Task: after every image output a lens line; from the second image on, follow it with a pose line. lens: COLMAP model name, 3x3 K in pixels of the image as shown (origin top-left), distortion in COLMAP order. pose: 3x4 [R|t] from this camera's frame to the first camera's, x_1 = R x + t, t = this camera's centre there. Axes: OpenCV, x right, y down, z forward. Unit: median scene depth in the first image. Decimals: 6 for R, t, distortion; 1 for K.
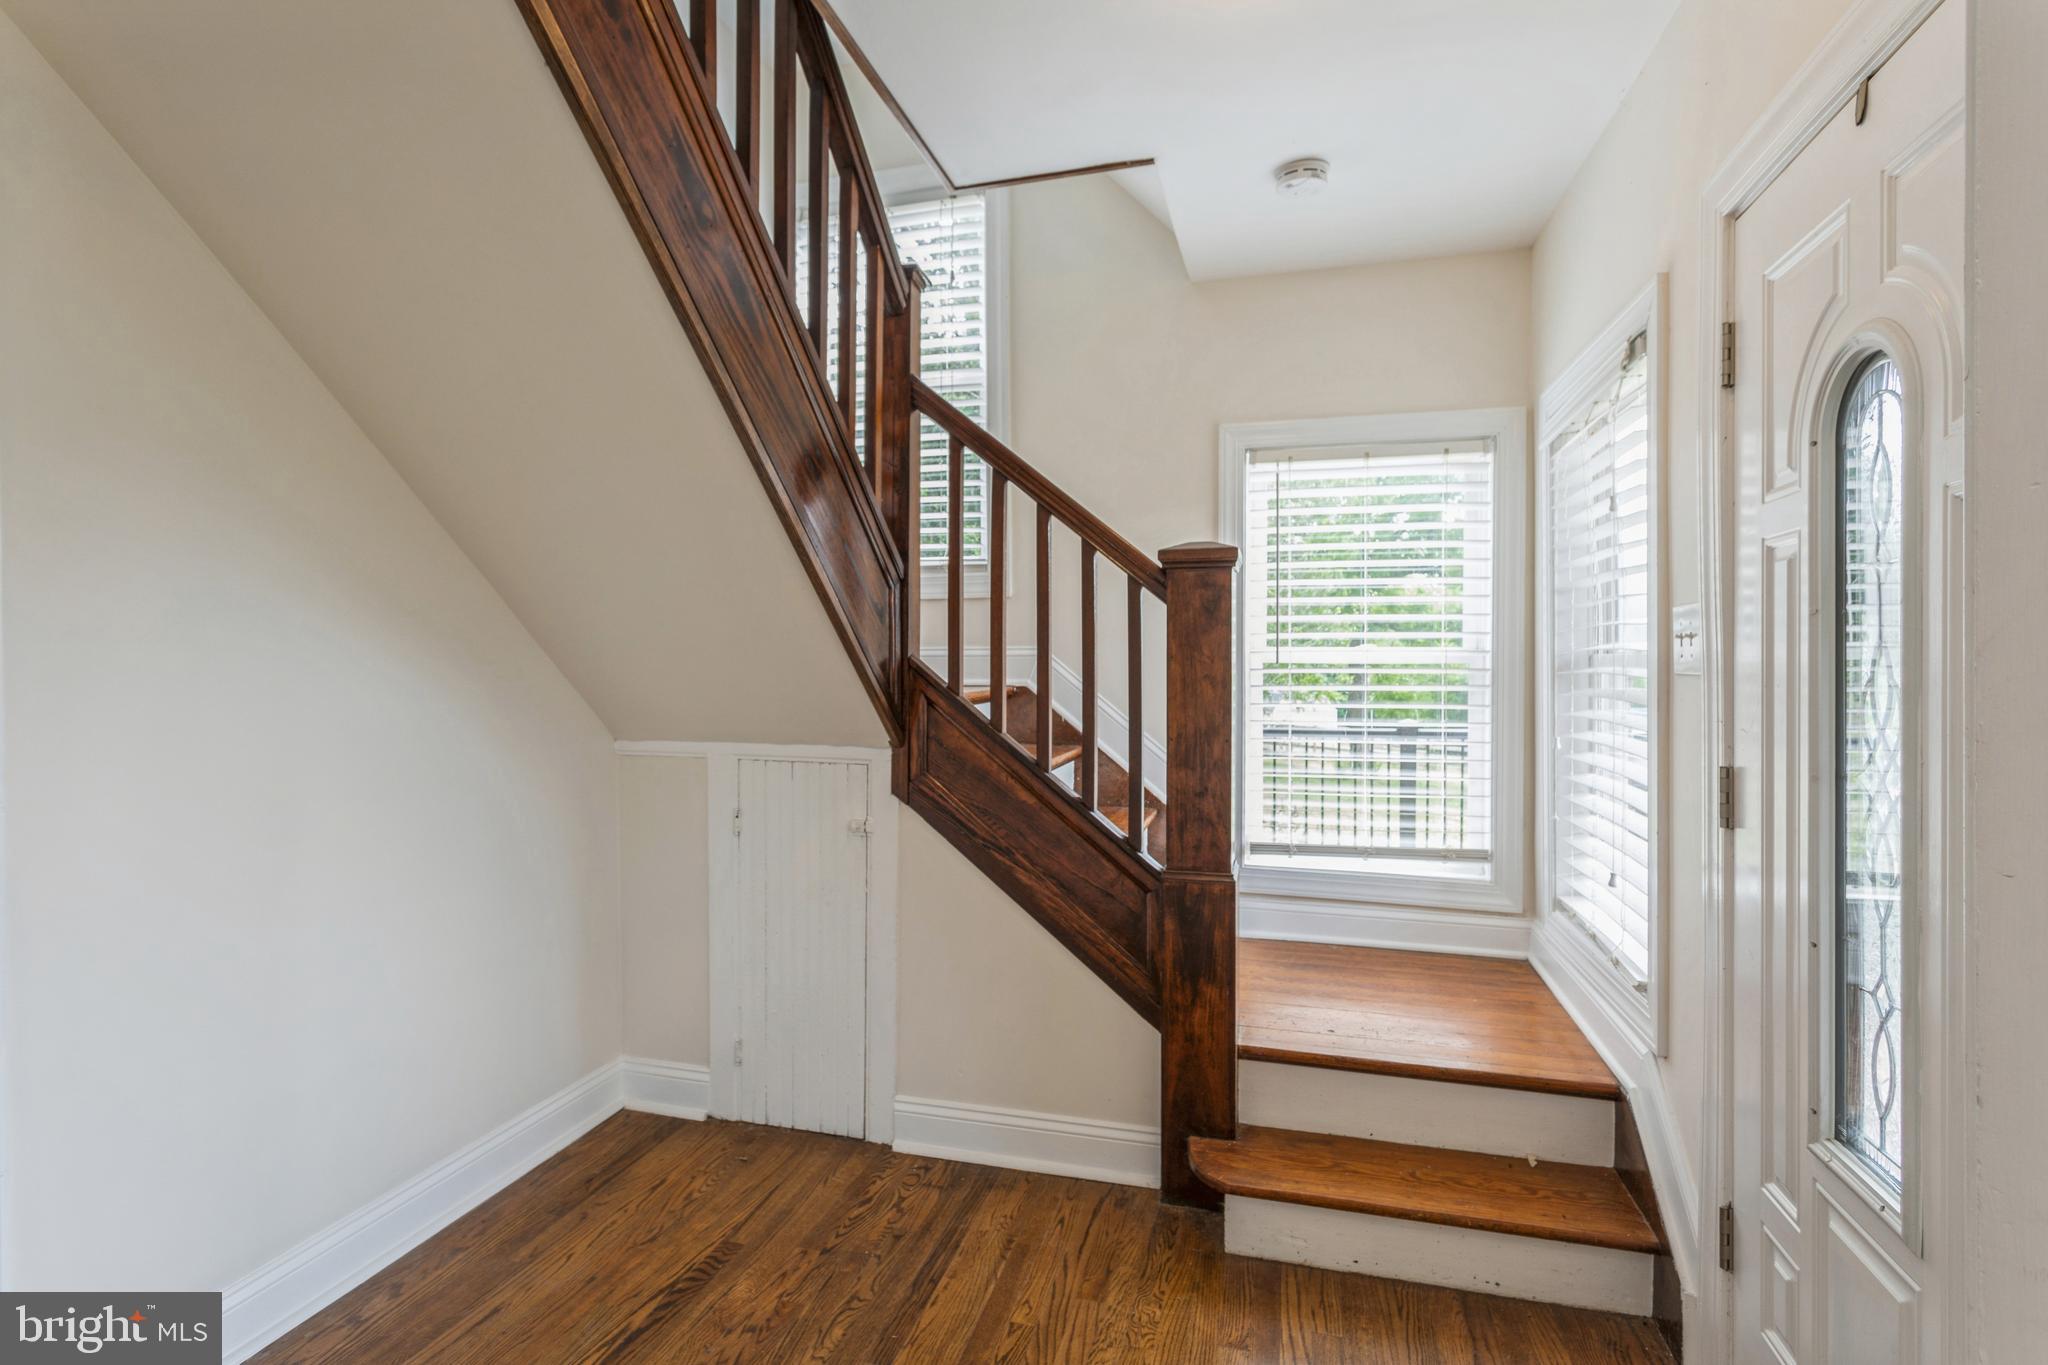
lens RADIAL K [[971.0, 0, 1027.2], [0, 971.0, 672.8], [0, 0, 1]] dist [0.003231, 0.000764]
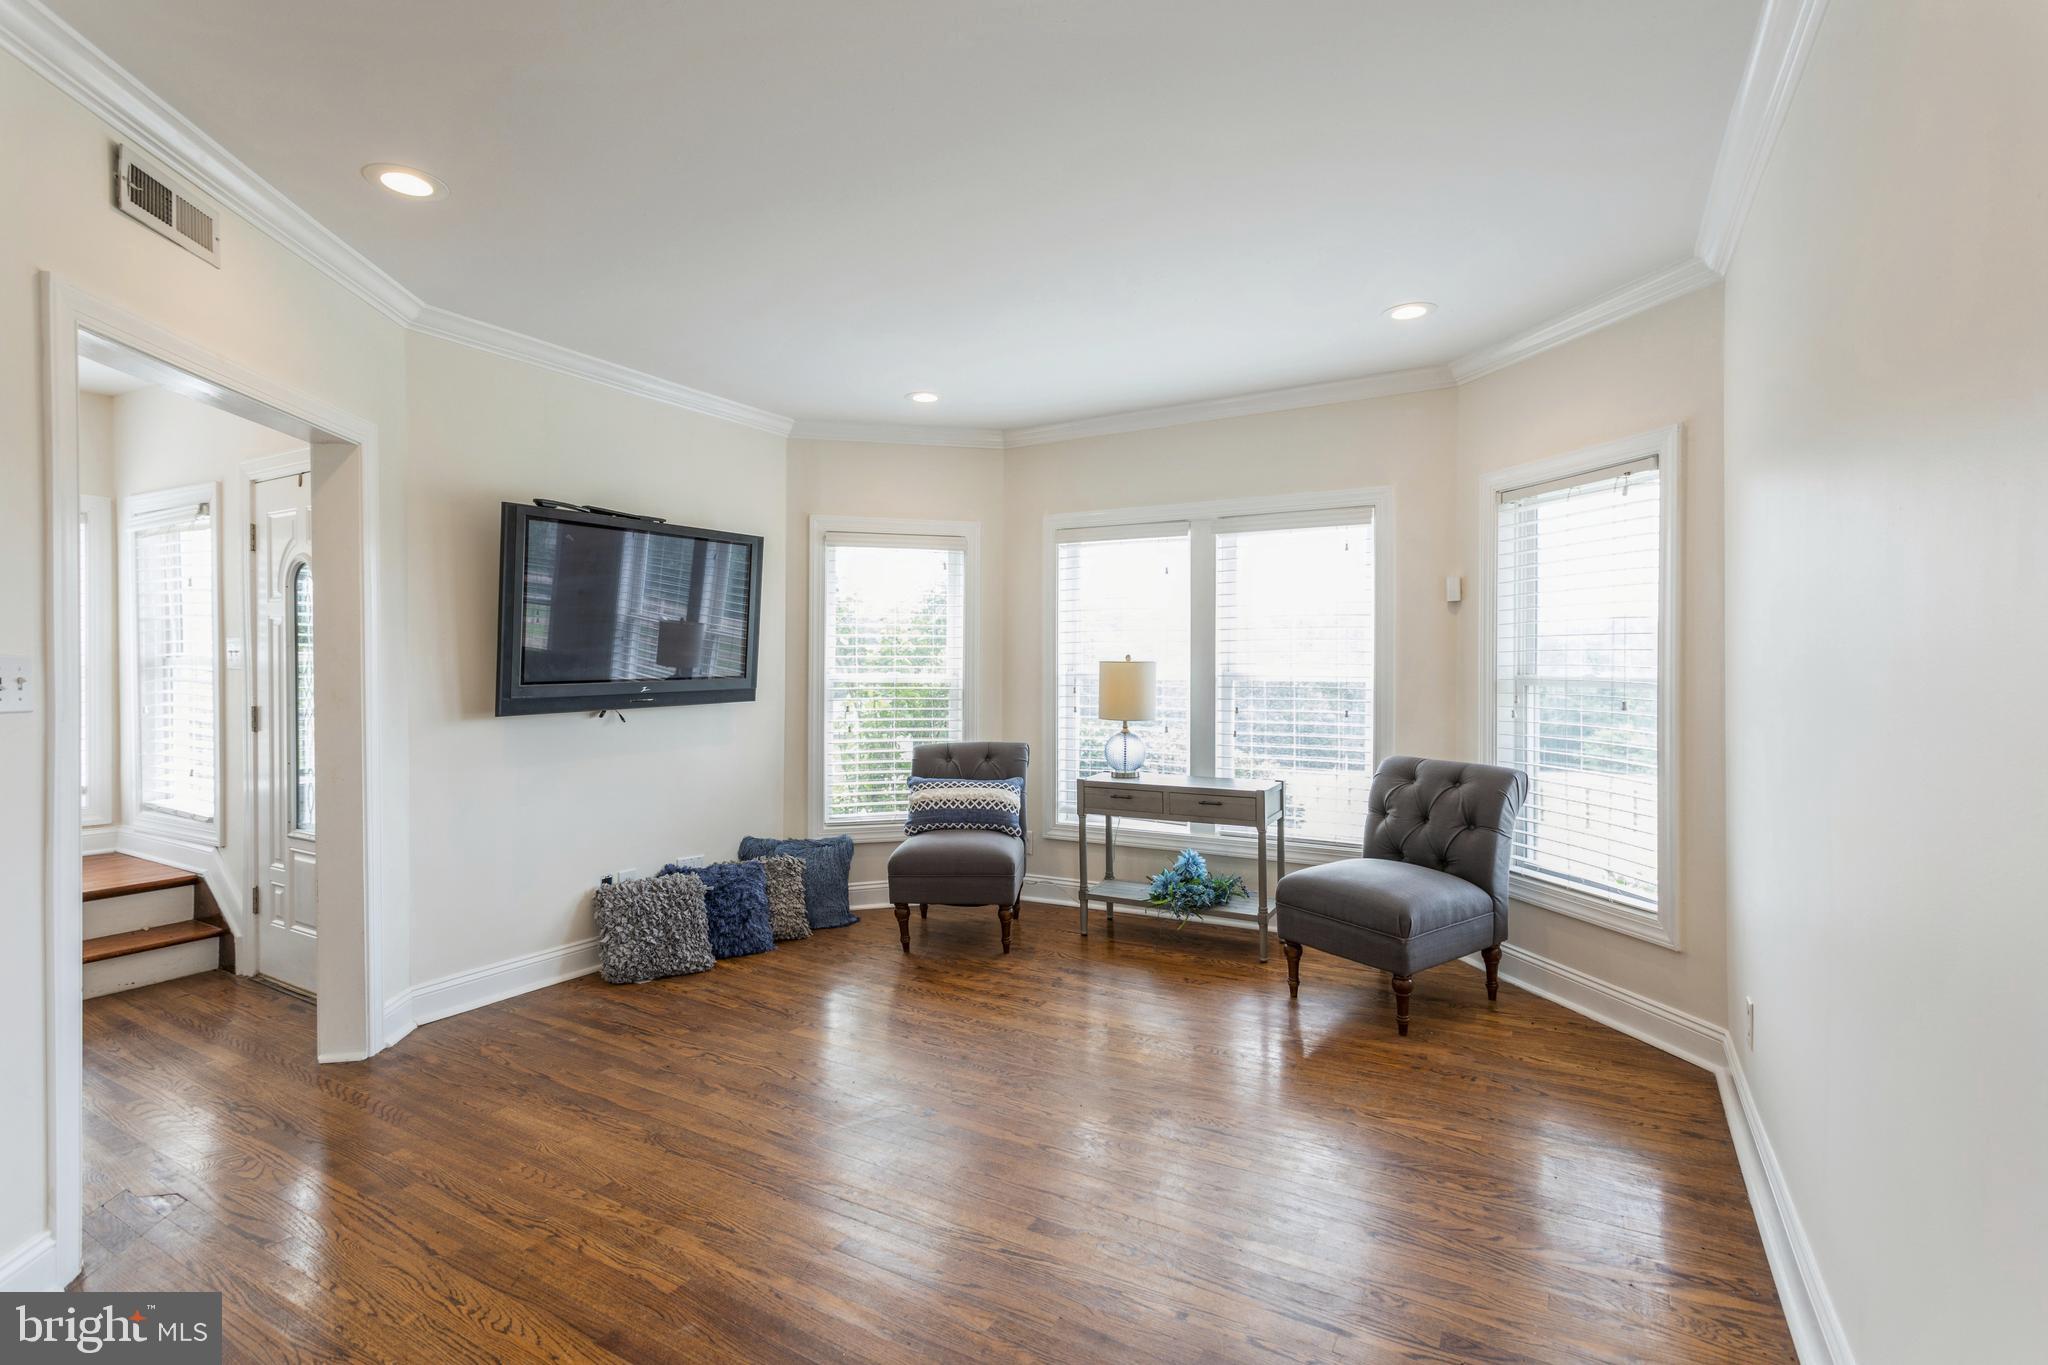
lens RADIAL K [[971.0, 0, 1027.2], [0, 971.0, 672.8], [0, 0, 1]] dist [0.003231, 0.000764]
pose [[0.256343, -0.009526, 0.966539, -0.919129], [0.005065, 0.999951, 0.008513, 0.002246], [-0.966573, 0.002713, 0.256379, -1.206413]]
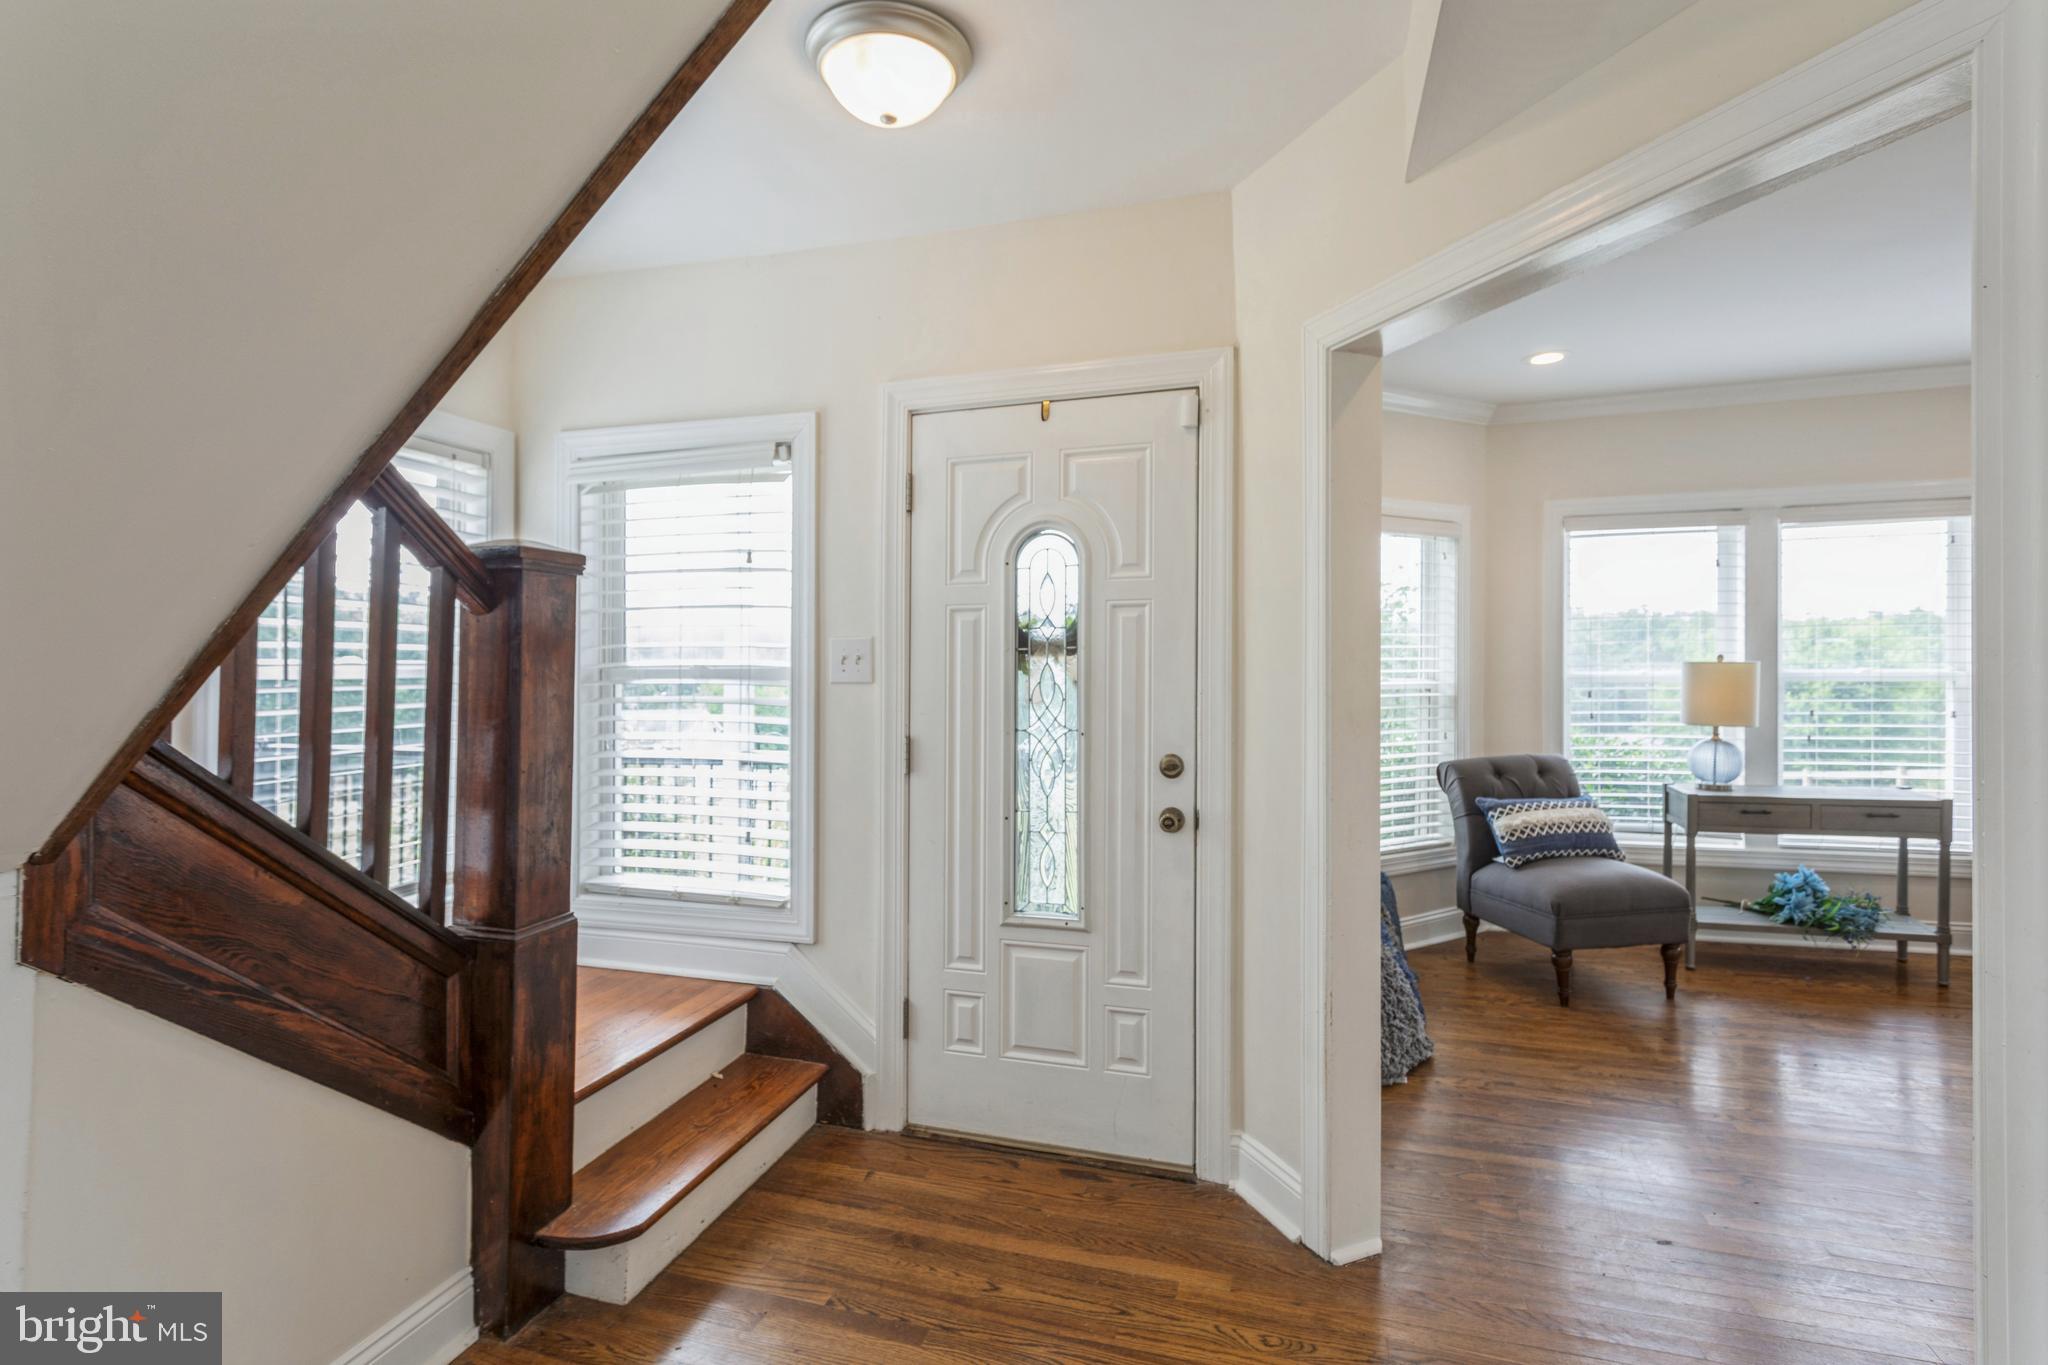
lens RADIAL K [[966.6, 0, 1013.1], [0, 966.6, 655.6], [0, 0, 1]] dist [0.001080, 0.000095]
pose [[0.032697, 0.006251, 0.999446, -0.763550], [0.013887, 0.999881, -0.006708, -0.023689], [-0.999369, 0.014099, 0.032607, 0.616902]]
